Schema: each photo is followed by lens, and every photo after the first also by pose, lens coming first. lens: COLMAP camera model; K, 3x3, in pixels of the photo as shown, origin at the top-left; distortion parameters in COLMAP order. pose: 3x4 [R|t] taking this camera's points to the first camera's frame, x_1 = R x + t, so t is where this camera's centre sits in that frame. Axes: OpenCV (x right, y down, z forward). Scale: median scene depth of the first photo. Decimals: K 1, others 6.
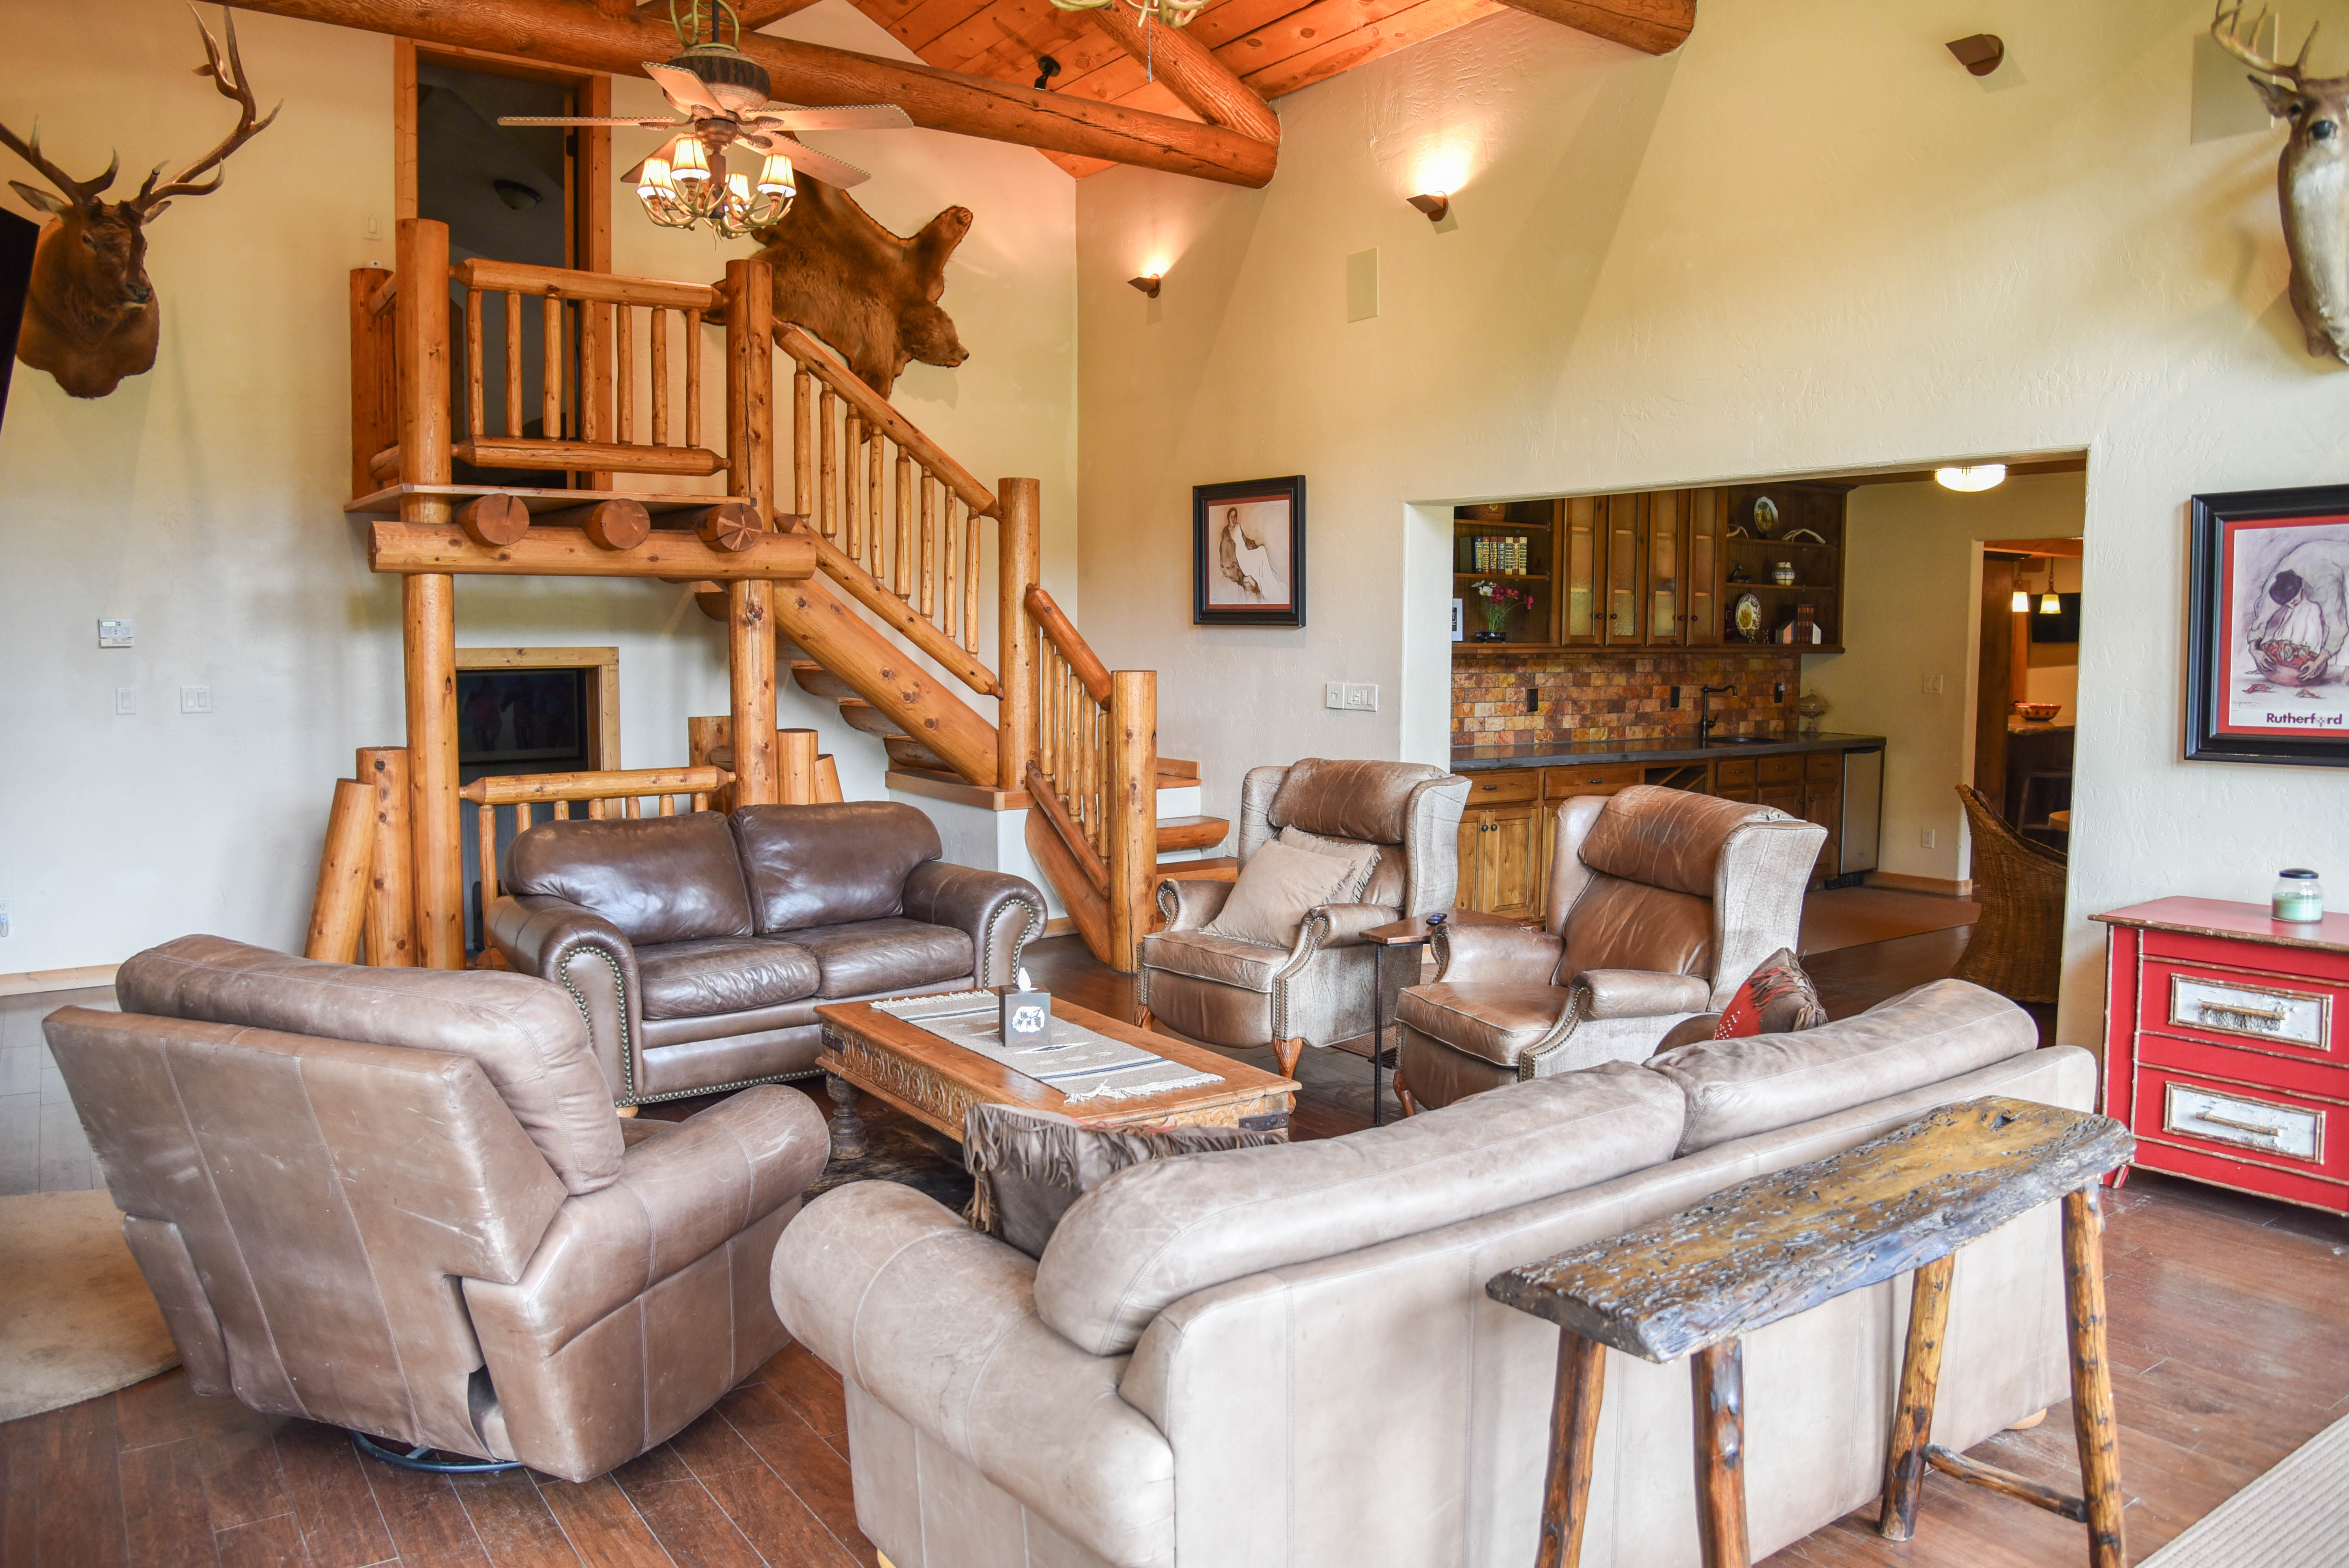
lens RADIAL K [[1653.1, 0, 1174.3], [0, 1653.1, 788.4], [0, 0, 1]] dist [-0.121852, 0.072787]
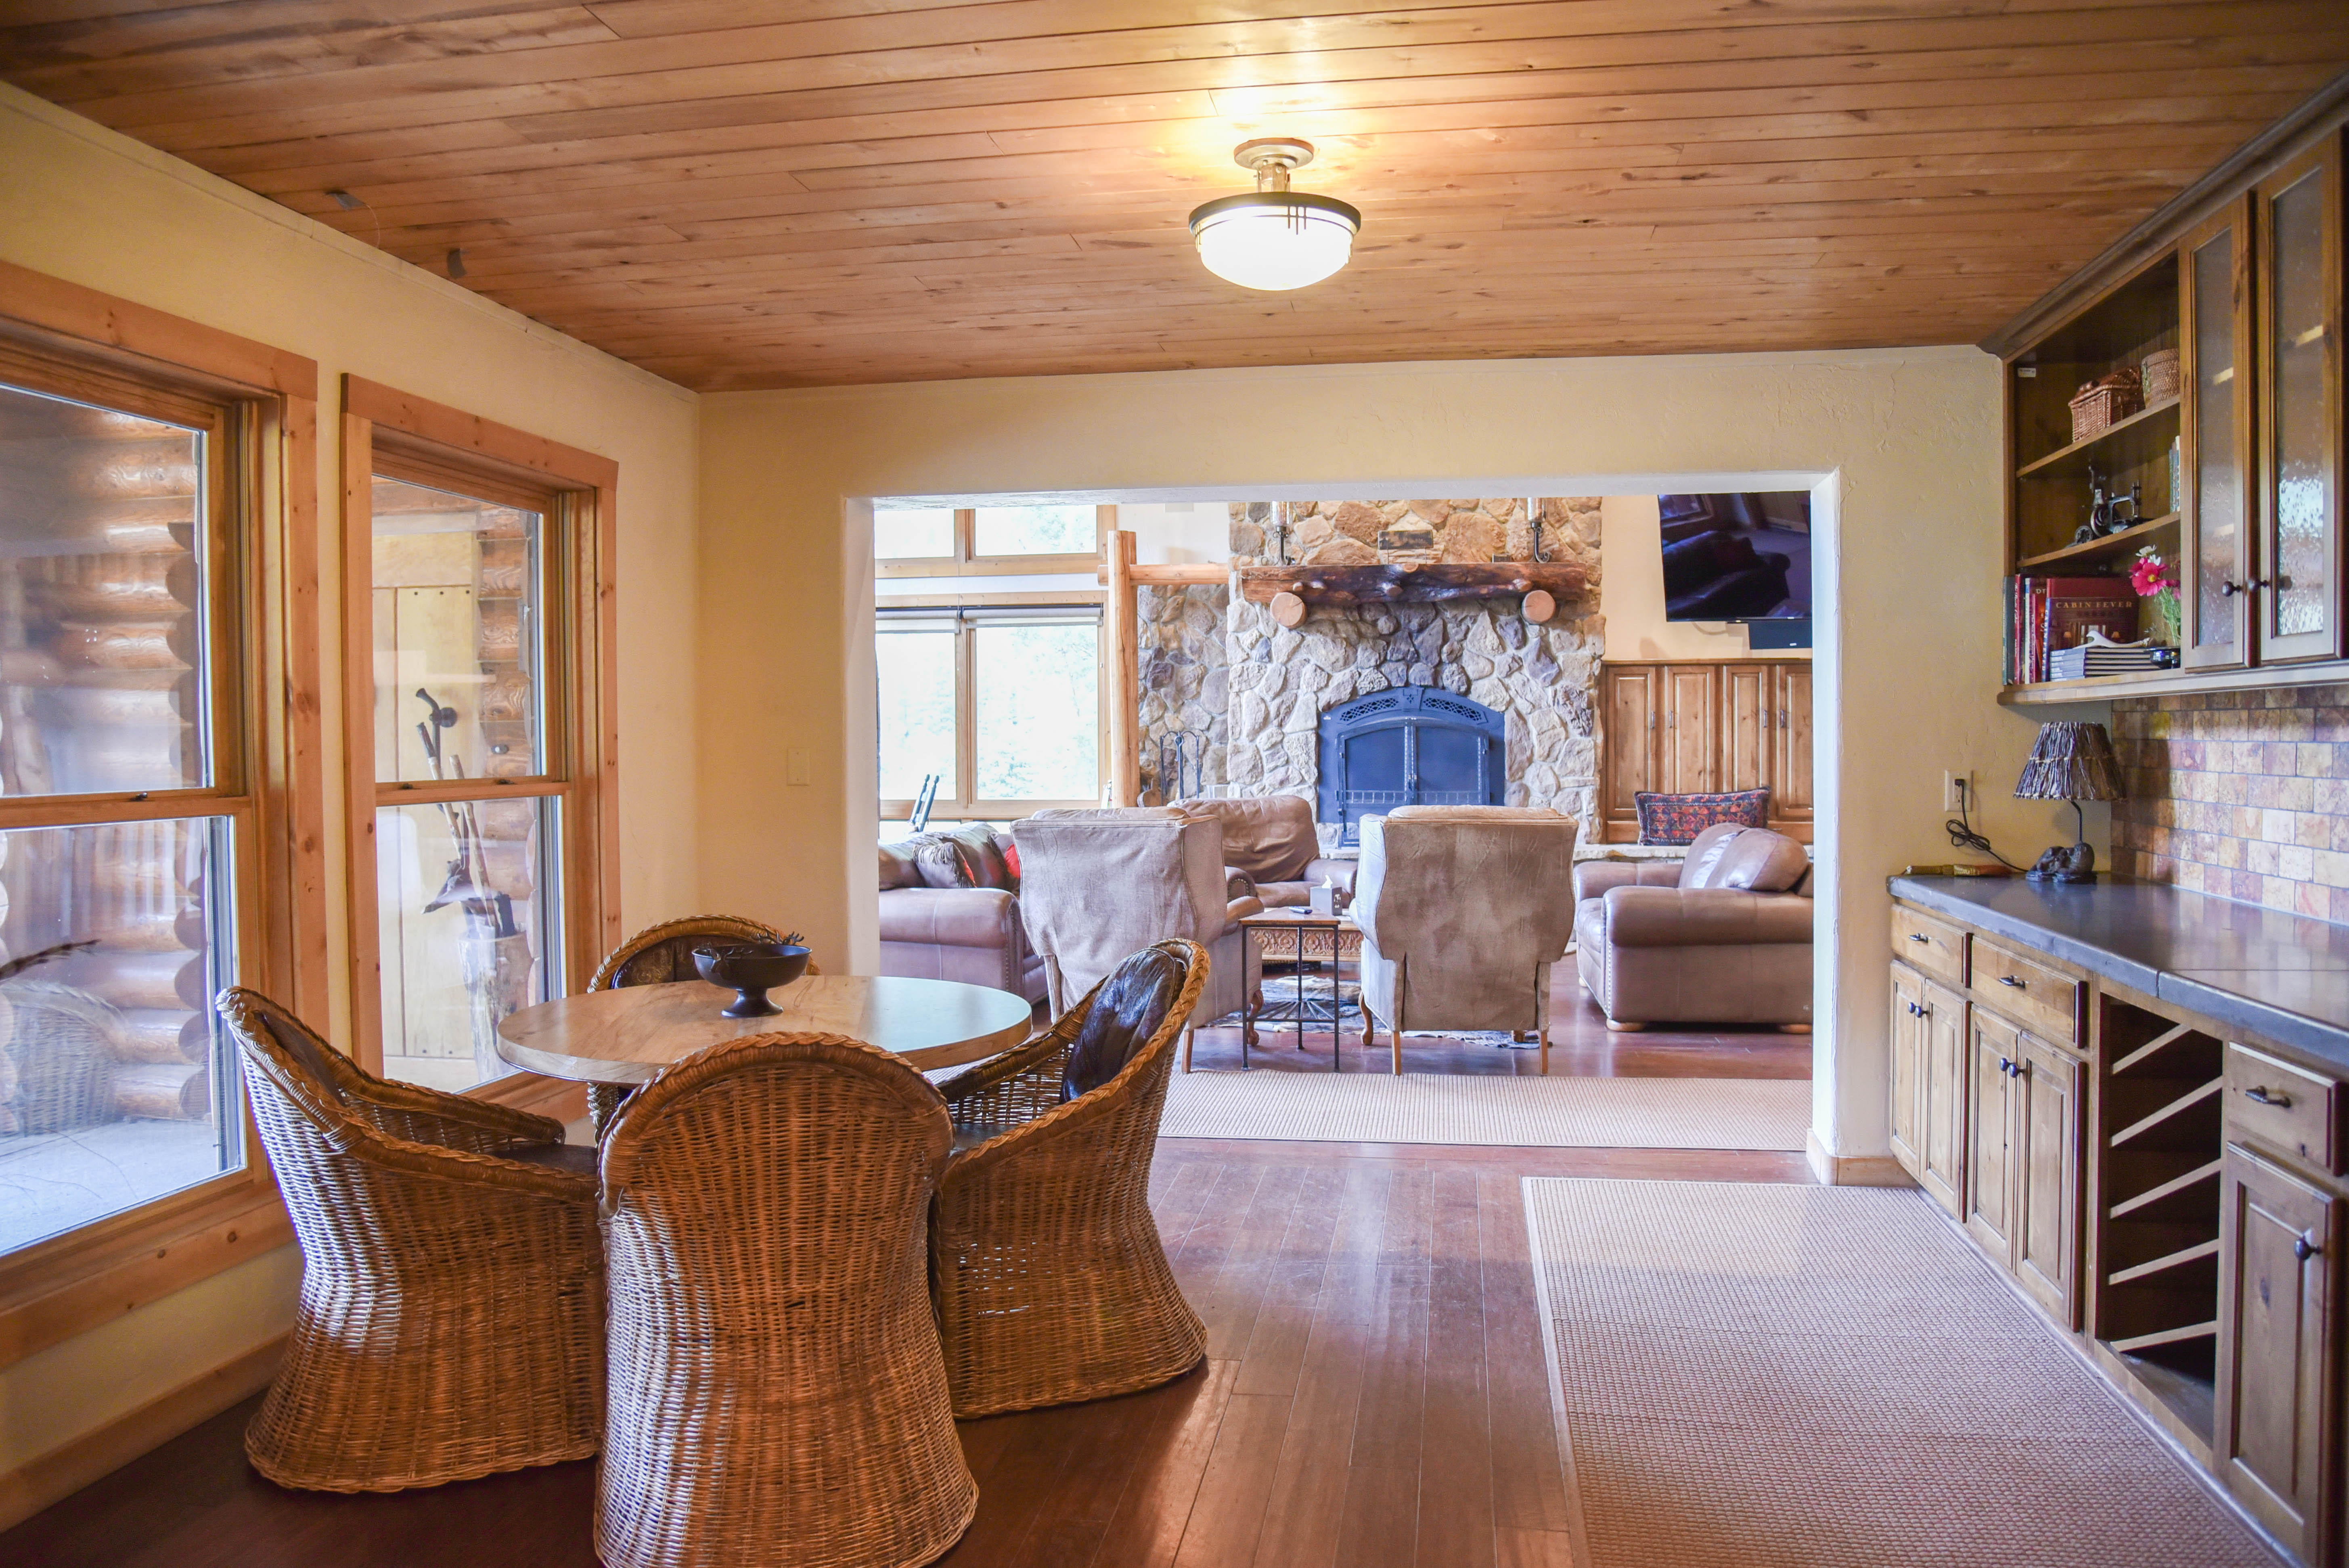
lens RADIAL K [[1653.2, 0, 1174.3], [0, 1653.2, 788.4], [0, 0, 1]] dist [-0.121852, 0.072787]
pose [[-0.709071, 0.021630, -0.704805, 0.625723], [-0.062377, 0.993687, 0.093250, -0.071408], [0.702372, 0.110085, -0.703246, 1.000332]]
